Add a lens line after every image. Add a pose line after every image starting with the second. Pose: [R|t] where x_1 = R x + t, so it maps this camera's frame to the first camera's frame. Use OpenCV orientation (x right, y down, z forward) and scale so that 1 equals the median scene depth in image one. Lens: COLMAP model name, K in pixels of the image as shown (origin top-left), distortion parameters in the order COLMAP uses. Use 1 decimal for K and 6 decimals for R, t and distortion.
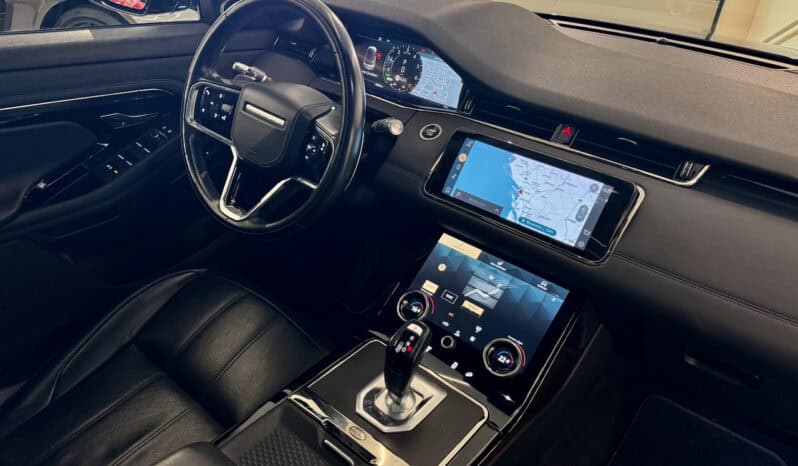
lens RADIAL K [[562.6, 0, 409.5], [0, 562.6, 242.7], [0, 0, 1]] dist [0.063034, -0.037220]
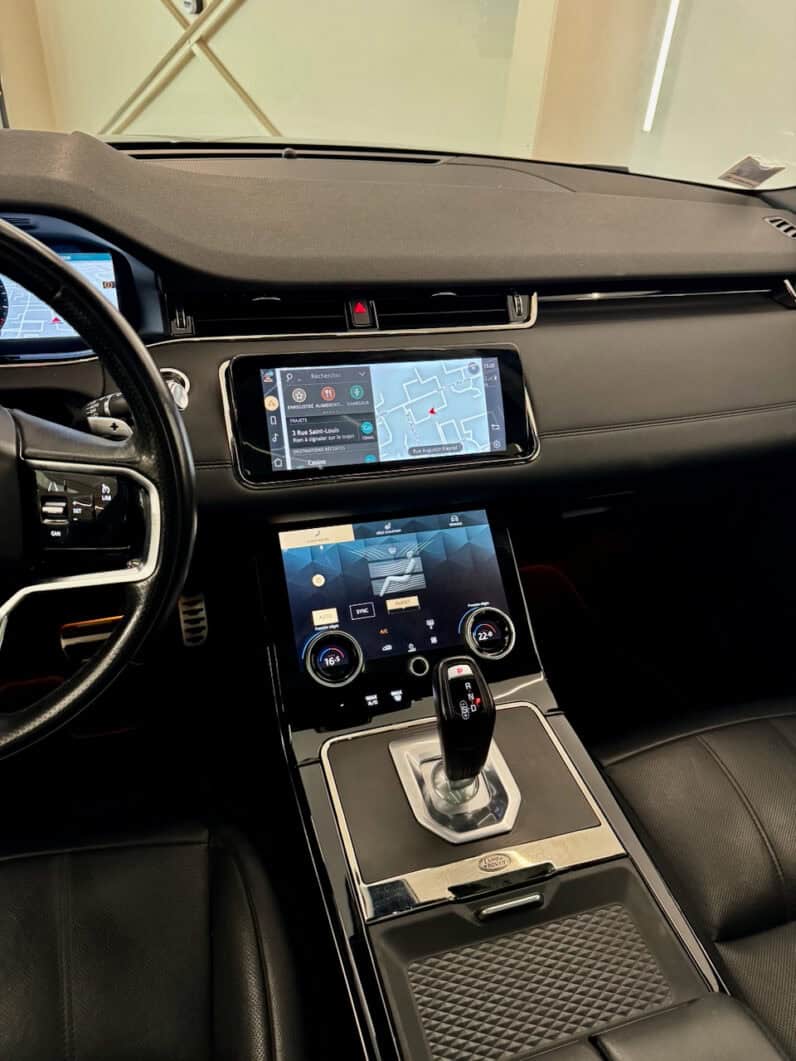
lens RADIAL K [[750.3, 0, 399.0], [0, 750.3, 534.8], [0, 0, 1]] dist [0.046768, -0.066504]
pose [[0.560189, -0.500925, 0.659743, -0.382816], [0.412694, 0.859332, 0.302048, -0.196966], [-0.718242, 0.103068, 0.688117, 0.343386]]
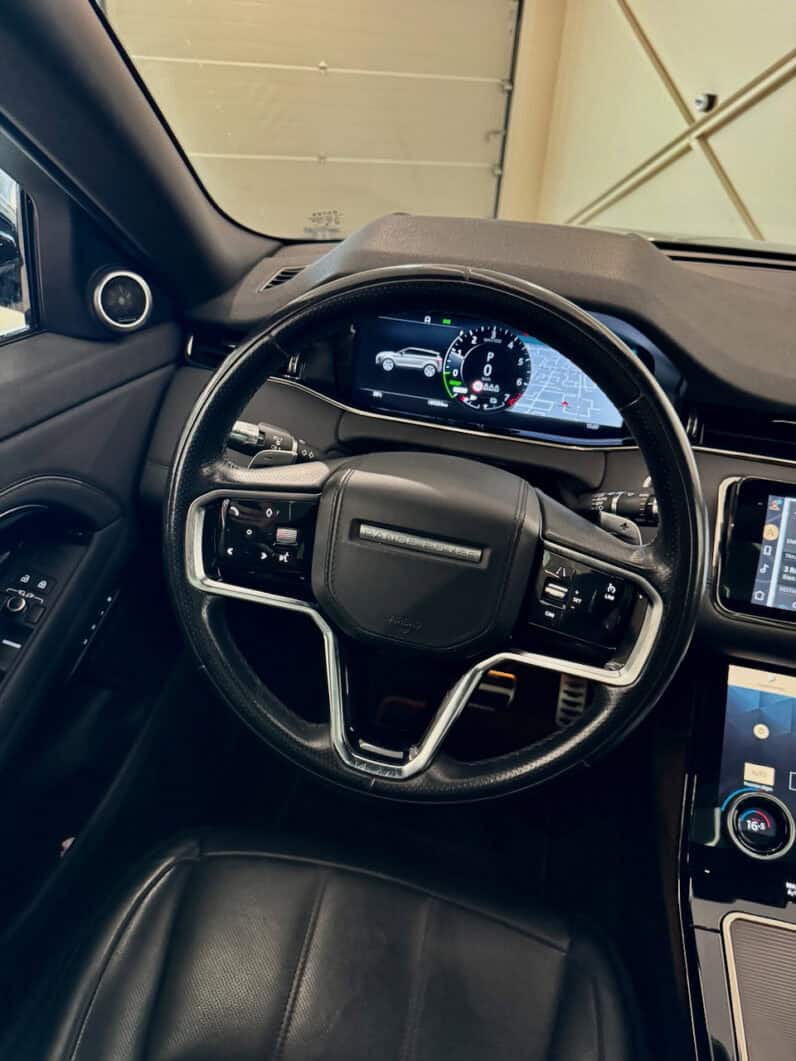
lens RADIAL K [[750.3, 0, 400.3], [0, 750.3, 541.9], [0, 0, 1]] dist [0.046768, -0.066504]
pose [[0.903200, -0.240339, 0.355621, -0.450779], [0.226032, 0.970668, 0.081935, -0.259455], [-0.364882, 0.006378, 0.931032, 0.408713]]
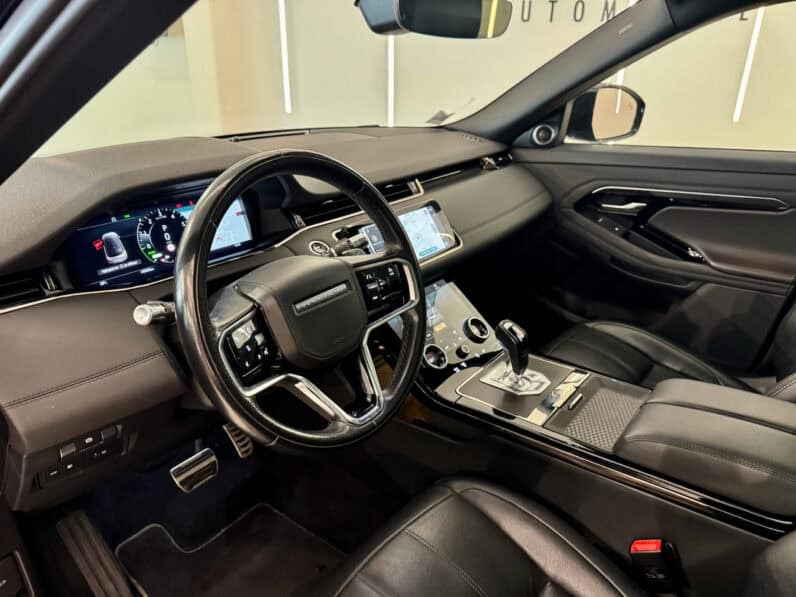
lens RADIAL K [[562.9, 0, 401.3], [0, 562.9, 301.2], [0, 0, 1]] dist [0.046768, -0.066504]
pose [[-0.008638, -0.463874, 0.885859, -0.910360], [0.525047, 0.751844, 0.398818, -0.447165], [-0.851029, 0.468562, 0.237062, 0.652133]]
